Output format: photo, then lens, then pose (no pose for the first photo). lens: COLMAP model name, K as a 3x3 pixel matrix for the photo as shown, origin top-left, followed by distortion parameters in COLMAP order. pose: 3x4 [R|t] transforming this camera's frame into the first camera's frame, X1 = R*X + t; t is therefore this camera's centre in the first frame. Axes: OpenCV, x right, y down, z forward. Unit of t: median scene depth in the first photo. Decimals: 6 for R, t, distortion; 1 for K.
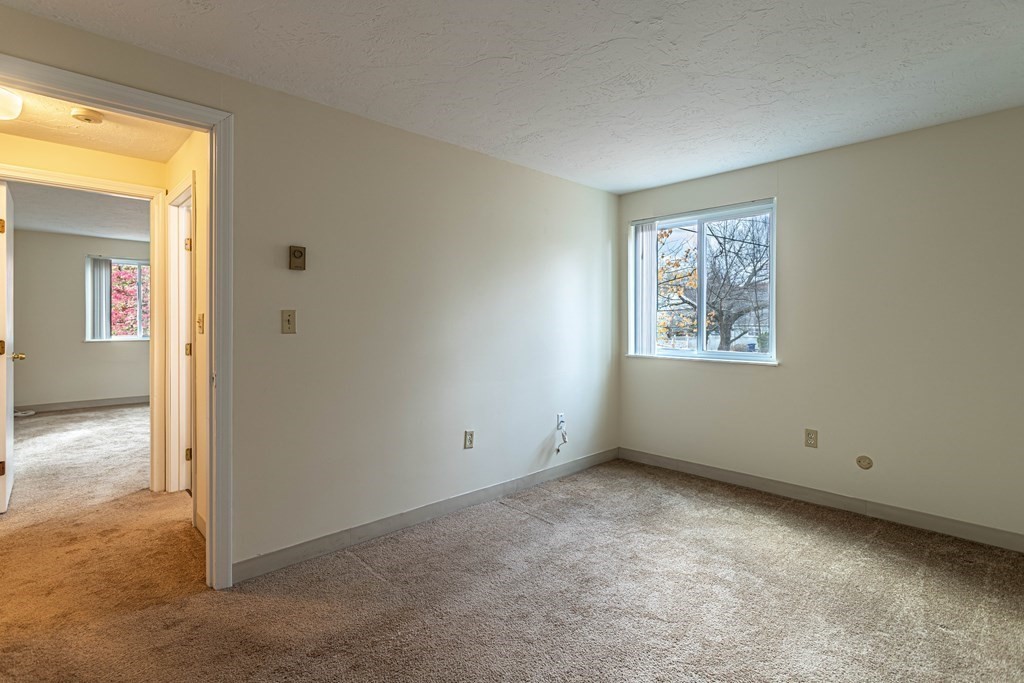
lens RADIAL K [[491.7, 0, 509.3], [0, 491.7, 319.7], [0, 0, 1]] dist [0.000916, 0.000204]
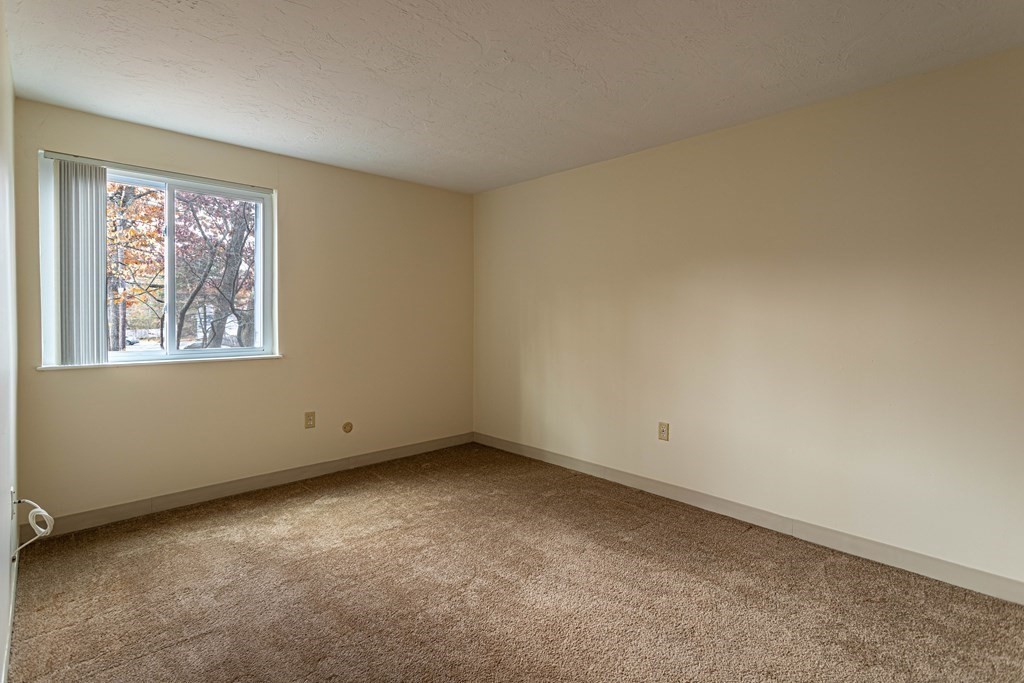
lens RADIAL K [[491.7, 0, 509.3], [0, 491.7, 319.7], [0, 0, 1]] dist [0.000916, 0.000204]
pose [[0.010305, -0.008022, 0.999915, -0.467721], [-0.002982, 0.999963, 0.008053, 0.005825], [-0.999942, -0.003064, 0.010281, 0.525035]]
